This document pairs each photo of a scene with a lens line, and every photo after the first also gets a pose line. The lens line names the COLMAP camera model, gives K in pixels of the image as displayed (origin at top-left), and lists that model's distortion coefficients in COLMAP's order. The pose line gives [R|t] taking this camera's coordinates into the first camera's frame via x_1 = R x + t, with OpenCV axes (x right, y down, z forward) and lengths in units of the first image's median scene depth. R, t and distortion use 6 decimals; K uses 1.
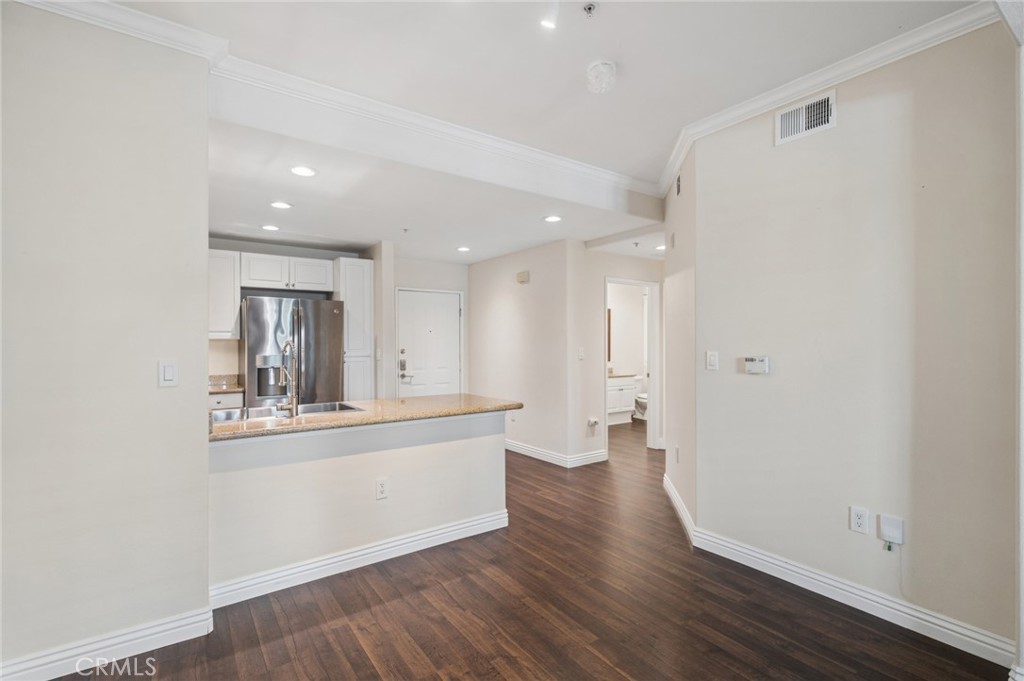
lens RADIAL K [[465.8, 0, 512.0], [0, 465.8, 340.5], [0, 0, 1]] dist [-0.000411, -0.000021]
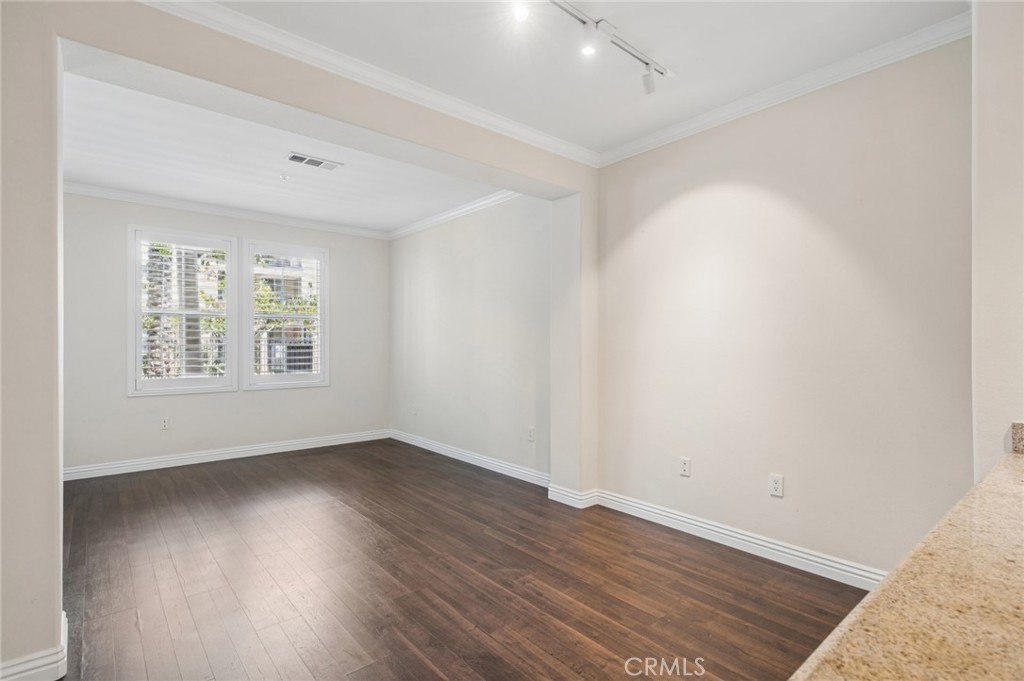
lens RADIAL K [[485.6, 0, 512.0], [0, 485.6, 340.5], [0, 0, 1]] dist [-0.000679, -0.000025]
pose [[-0.996833, -0.000306, -0.079517, 0.068907], [0.000493, 0.999950, -0.010026, 0.017227], [0.079516, -0.010033, -0.996783, 0.789938]]
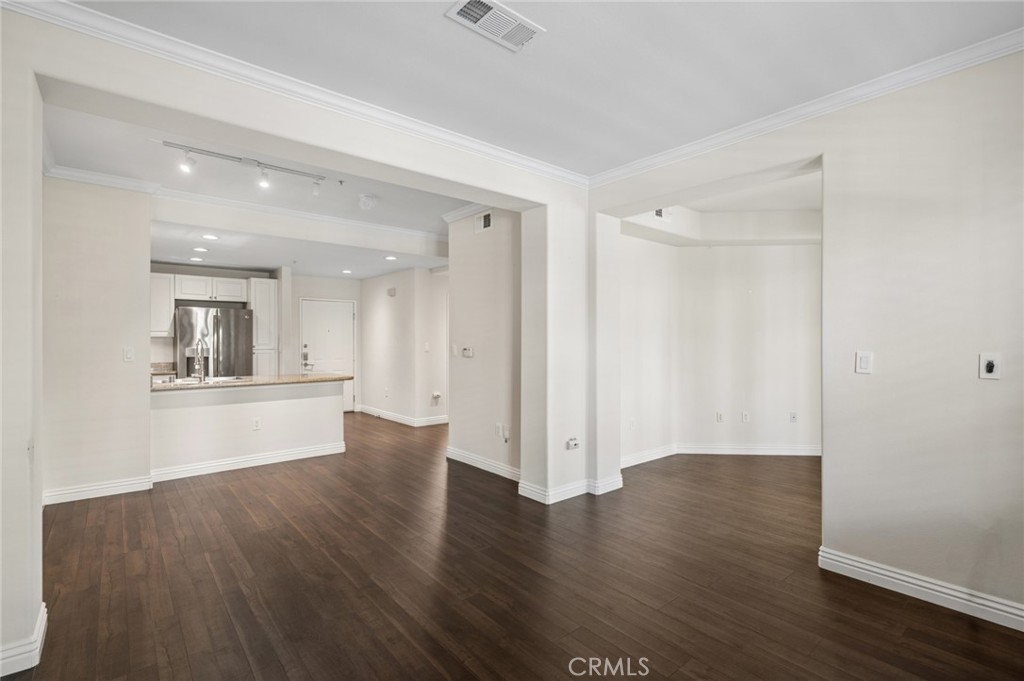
lens RADIAL K [[469.8, 0, 514.6], [0, 469.8, 338.2], [0, 0, 1]] dist [0.000034, 0.000266]
pose [[0.996667, 0.001943, 0.081548, 0.318473], [-0.002080, 0.999997, 0.001593, -0.003113], [-0.081545, -0.001757, 0.996668, -0.488354]]
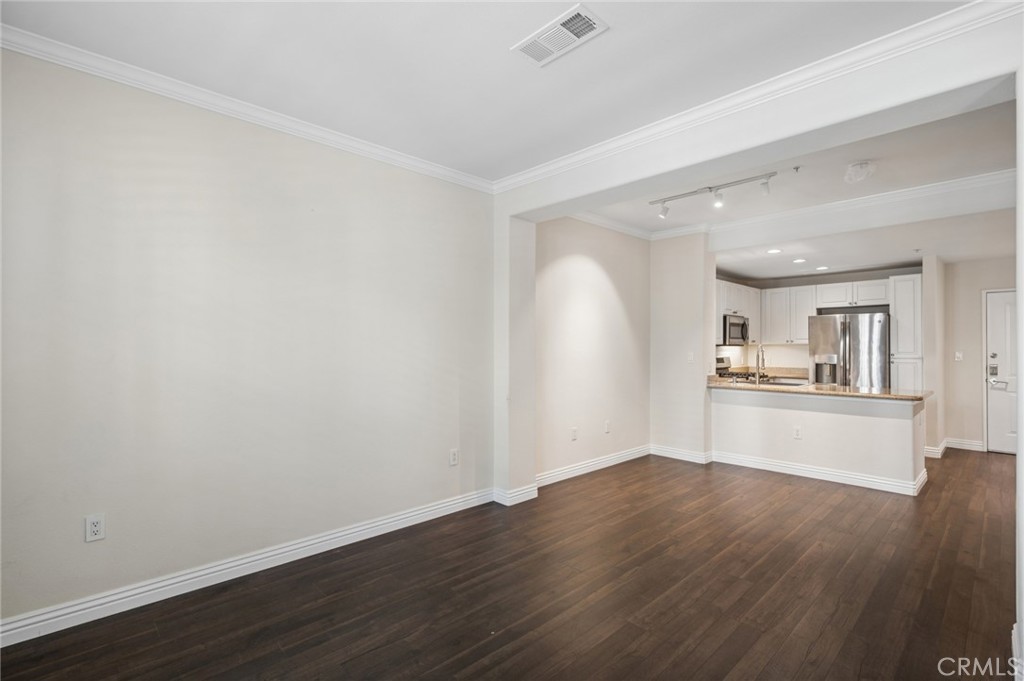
lens RADIAL K [[474.4, 0, 512.0], [0, 474.4, 340.5], [0, 0, 1]] dist [0.000799, 0.000278]
pose [[0.133875, -0.010144, -0.990946, 0.776782], [0.003320, 0.999947, -0.009788, -0.002774], [0.990993, -0.001979, 0.133901, -0.156825]]
